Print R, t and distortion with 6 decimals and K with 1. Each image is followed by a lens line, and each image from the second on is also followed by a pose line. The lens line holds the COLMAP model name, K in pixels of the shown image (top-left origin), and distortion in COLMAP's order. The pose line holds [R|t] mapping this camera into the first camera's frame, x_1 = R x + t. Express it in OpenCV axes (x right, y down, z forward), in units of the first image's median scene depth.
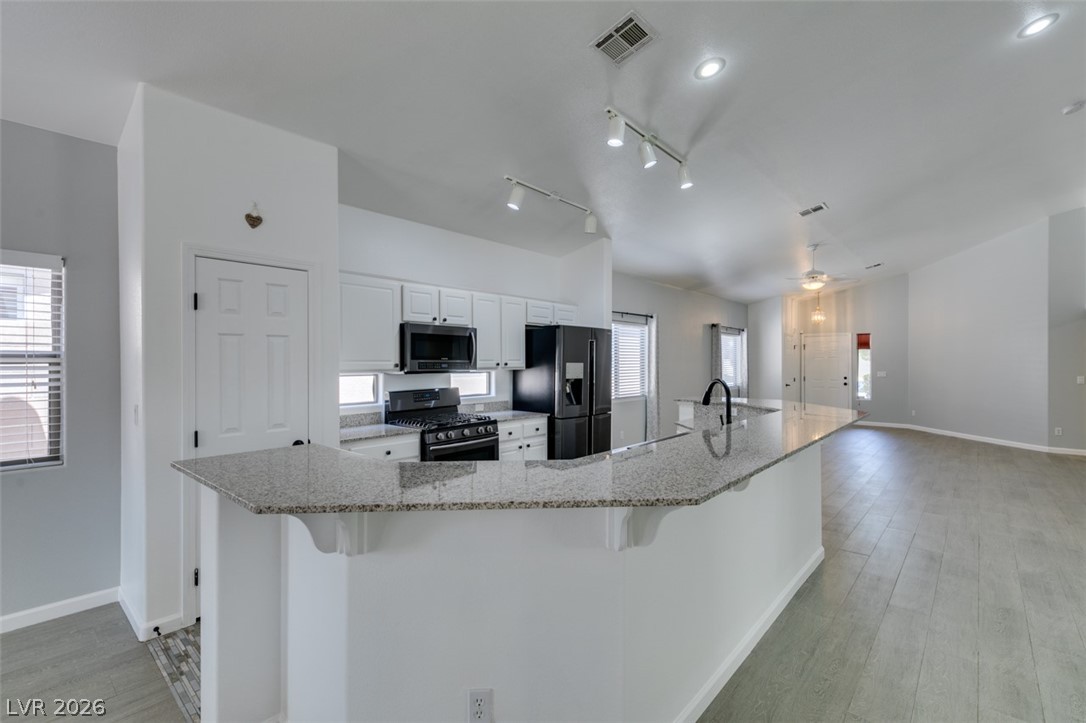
lens RADIAL K [[486.2, 0, 543.6], [0, 486.2, 361.1], [0, 0, 1]] dist [0.008934, -0.002230]
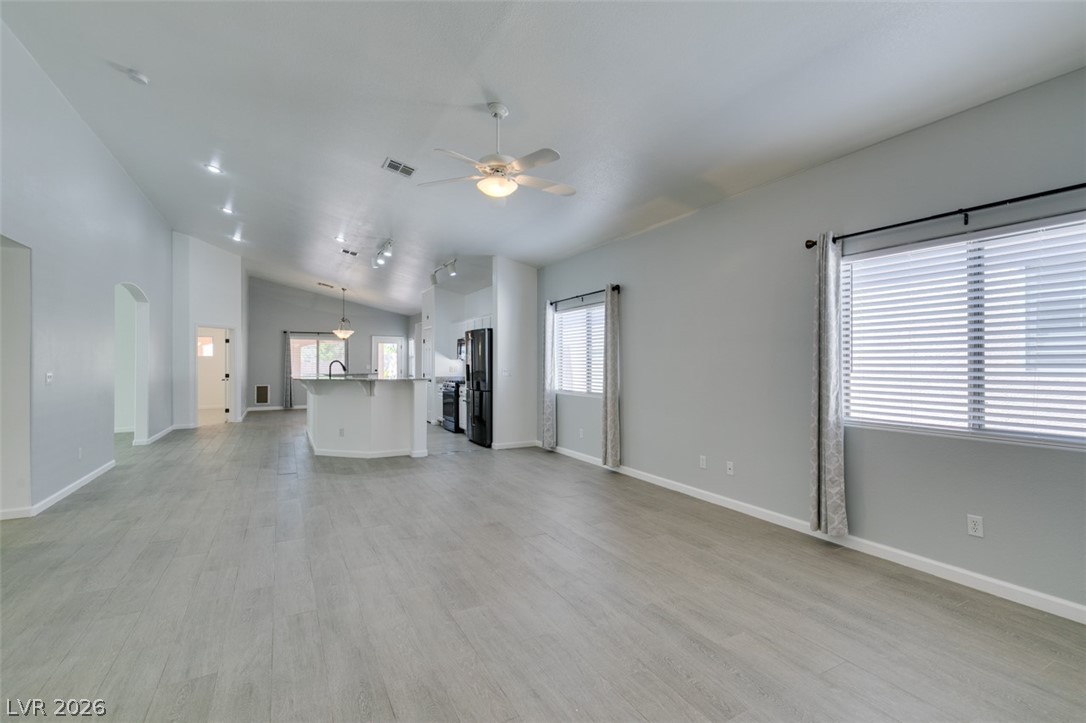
lens RADIAL K [[486.2, 0, 541.5], [0, 486.2, 362.5], [0, 0, 1]] dist [0.008934, -0.002230]
pose [[-0.347168, -0.001287, -0.937802, 1.383880], [0.001378, 0.999997, -0.001883, 0.031370], [0.937802, -0.001946, -0.347165, 1.680624]]
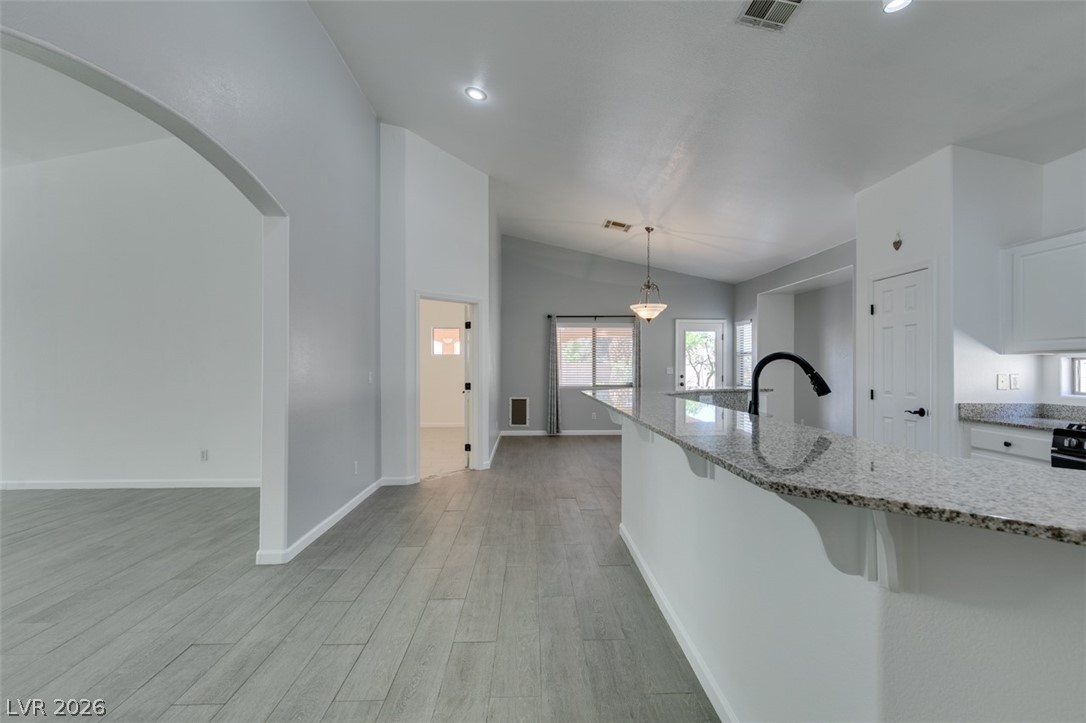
lens RADIAL K [[486.2, 0, 545.6], [0, 486.2, 361.4], [0, 0, 1]] dist [0.008934, -0.002230]
pose [[-0.725176, -0.003840, -0.688553, 0.603796], [0.001394, 0.999974, -0.007045, 0.030209], [0.688562, -0.006069, -0.725152, 0.724052]]
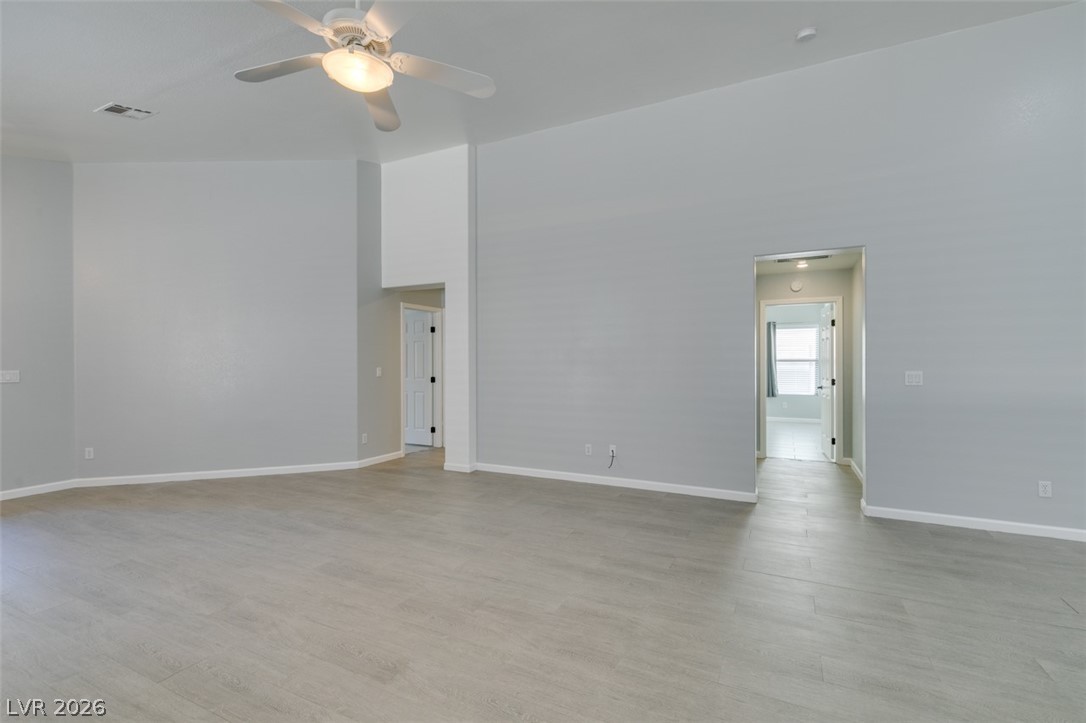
lens RADIAL K [[486.2, 0, 542.6], [0, 486.2, 361.9], [0, 0, 1]] dist [0.008934, -0.002230]
pose [[-0.259750, -0.000630, 0.965676, 0.323031], [0.001745, 0.999998, 0.001122, 0.029392], [-0.965674, 0.001976, -0.259749, 1.343101]]
